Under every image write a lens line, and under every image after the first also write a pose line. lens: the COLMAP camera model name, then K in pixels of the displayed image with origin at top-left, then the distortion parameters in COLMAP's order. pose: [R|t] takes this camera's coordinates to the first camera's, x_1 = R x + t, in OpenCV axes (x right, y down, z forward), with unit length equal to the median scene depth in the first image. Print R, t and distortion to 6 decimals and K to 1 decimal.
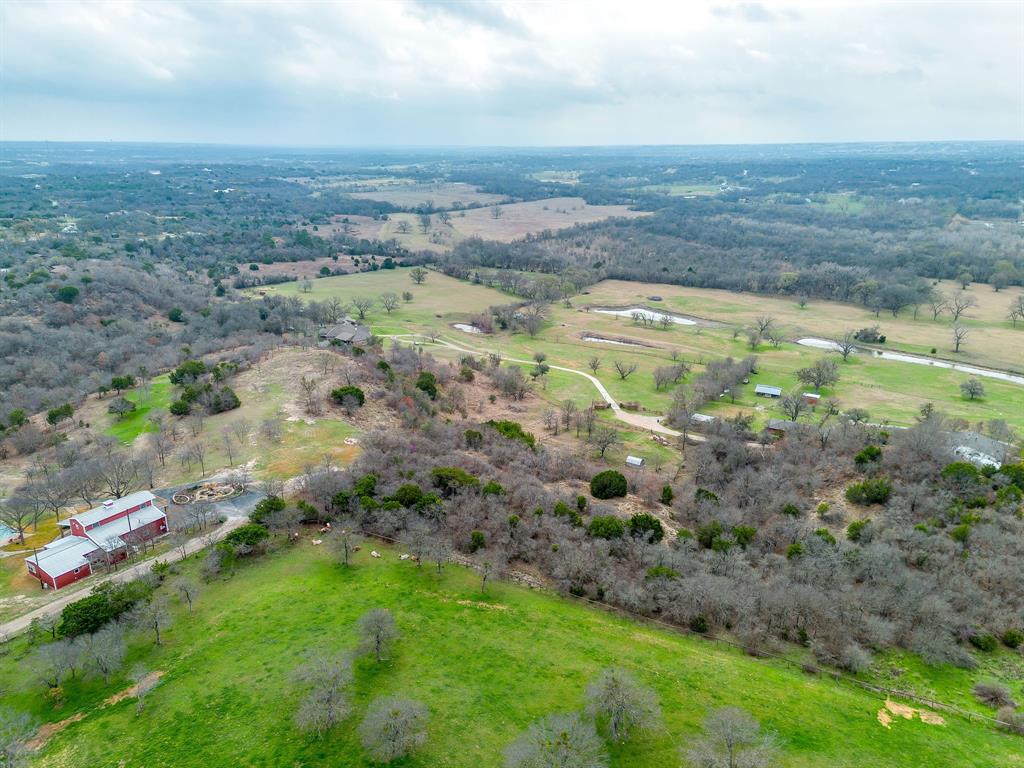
lens RADIAL K [[740.6, 0, 517.2], [0, 740.6, 383.4], [0, 0, 1]] dist [0.080009, -0.052917]
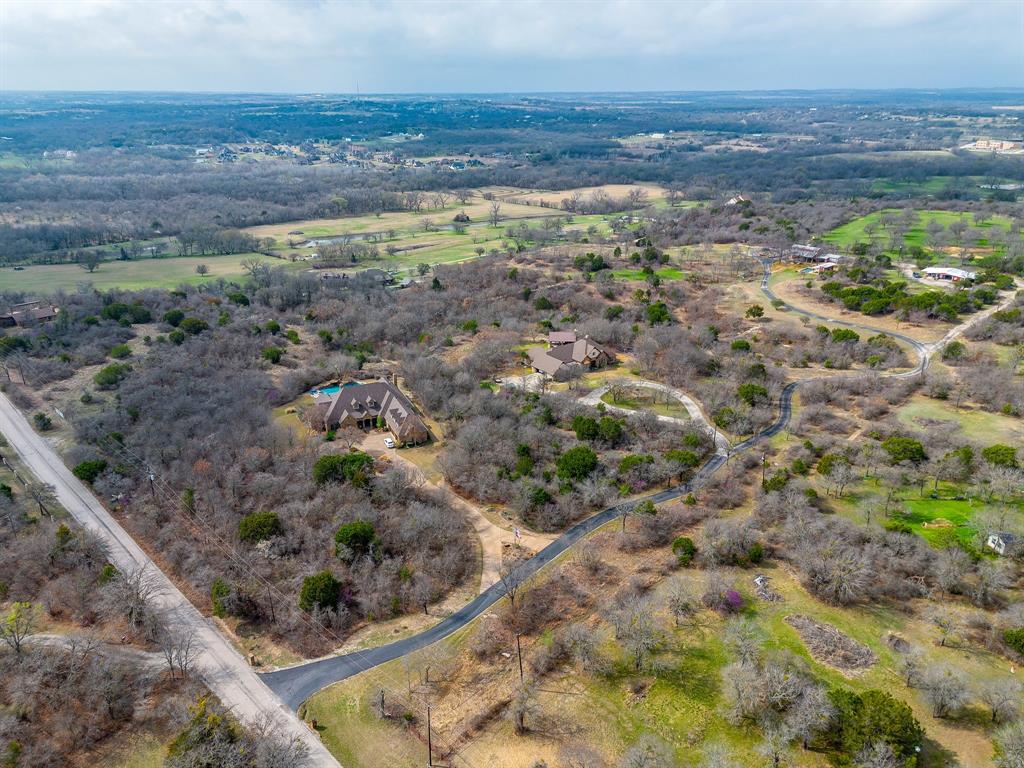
lens RADIAL K [[740.6, 0, 517.2], [0, 740.6, 383.4], [0, 0, 1]] dist [0.080009, -0.052917]
pose [[0.223979, -0.355052, 0.907619, -0.862054], [0.301806, 0.910768, 0.281805, -0.117142], [-0.926686, 0.210807, 0.311149, 0.317925]]
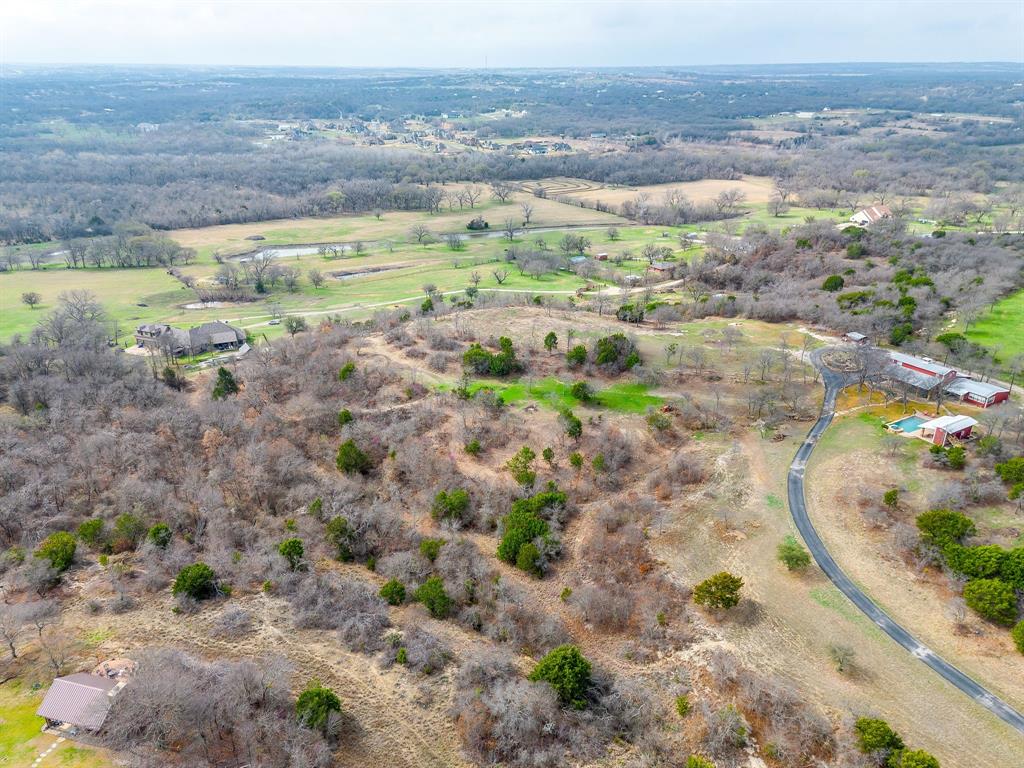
lens RADIAL K [[735.0, 0, 516.1], [0, 735.0, 384.6], [0, 0, 1]] dist [0.083375, -0.055991]
pose [[0.417635, -0.357761, 0.835218, -0.500378], [0.278649, 0.925357, 0.257038, -0.086158], [-0.864833, 0.125385, 0.486151, 0.255593]]
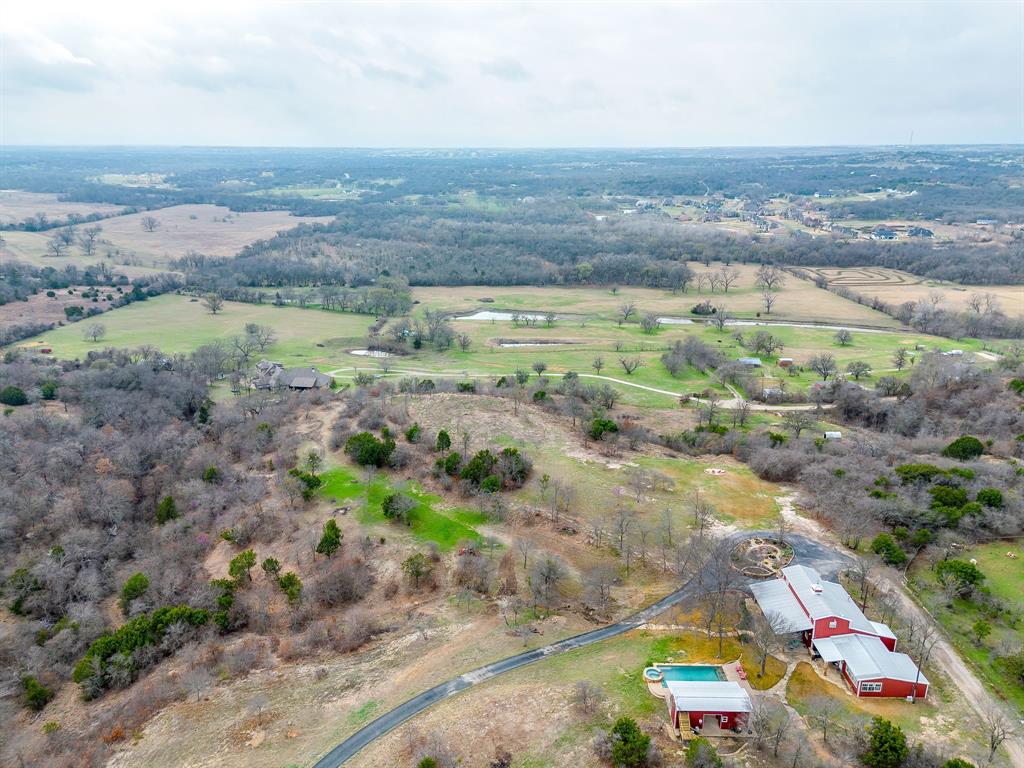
lens RADIAL K [[731.8, 0, 515.9], [0, 731.8, 384.8], [0, 0, 1]] dist [0.083190, -0.055592]
pose [[0.829805, -0.170980, 0.531215, -0.313047], [0.170107, 0.984104, 0.051027, -0.040985], [-0.531495, 0.048021, 0.845699, 0.124073]]
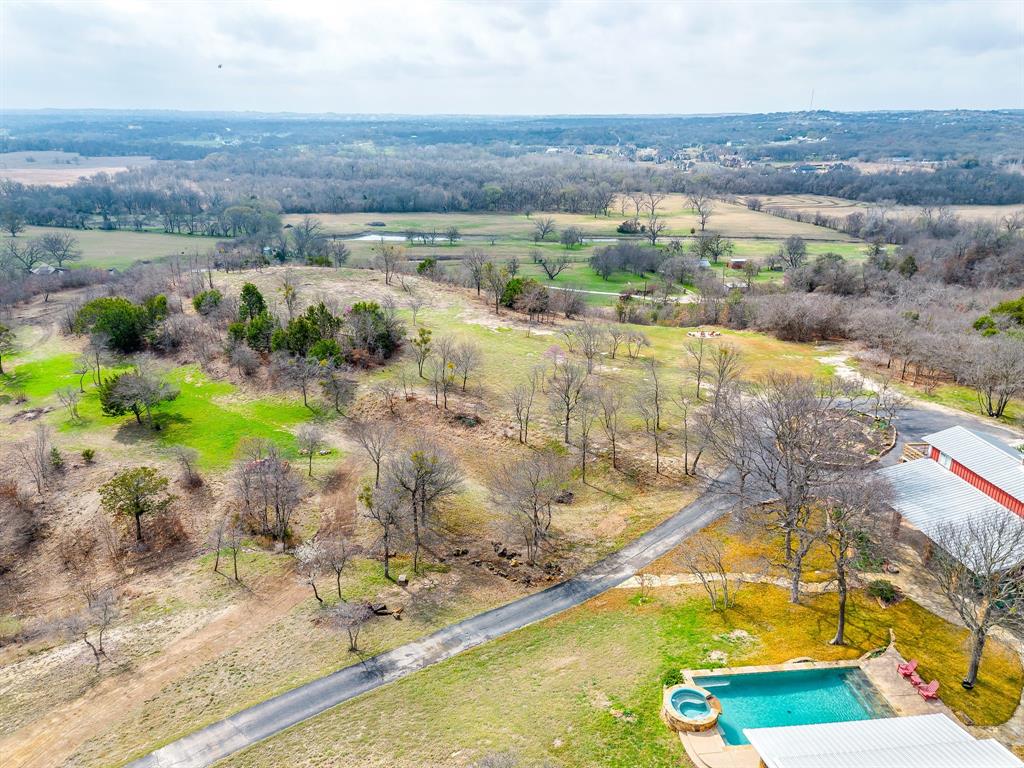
lens RADIAL K [[740.6, 0, 517.2], [0, 740.6, 383.4], [0, 0, 1]] dist [0.080009, -0.052917]
pose [[0.755510, -0.214936, 0.618876, -0.242790], [0.195954, 0.975543, 0.099590, 0.009705], [-0.625146, 0.046030, 0.779149, 0.226033]]
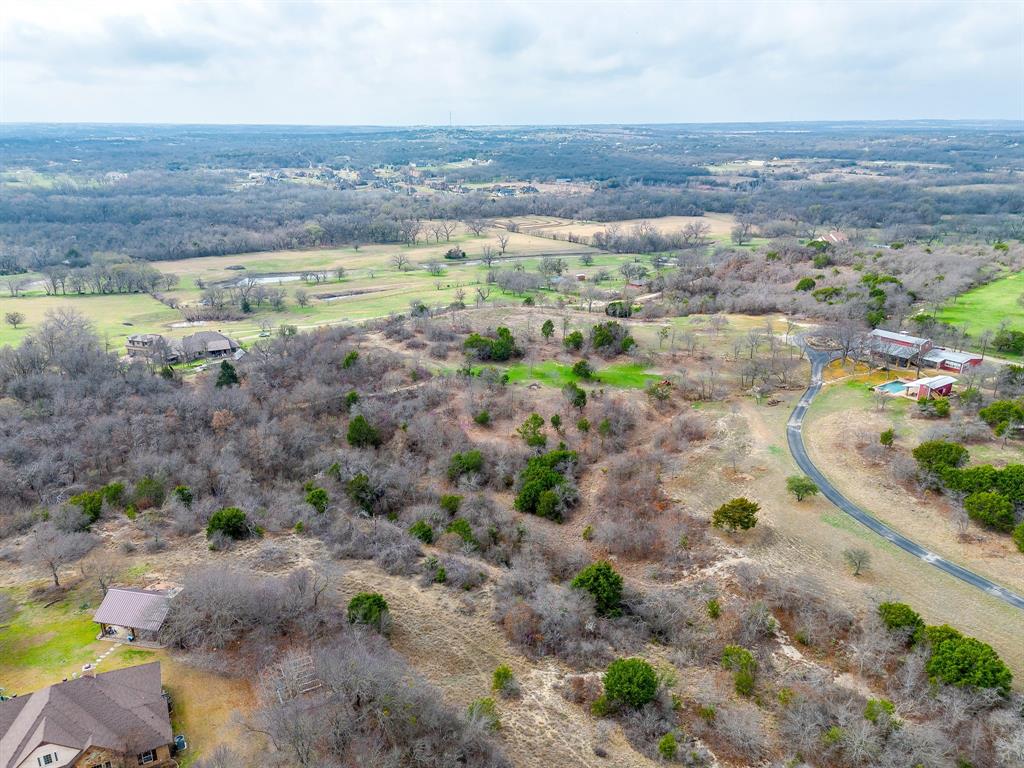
lens RADIAL K [[731.8, 0, 515.9], [0, 731.8, 384.8], [0, 0, 1]] dist [0.083190, -0.055592]
pose [[0.371492, -0.307661, 0.875979, -0.526756], [0.286727, 0.935397, 0.206932, -0.062535], [-0.883053, 0.174293, 0.435707, 0.271115]]
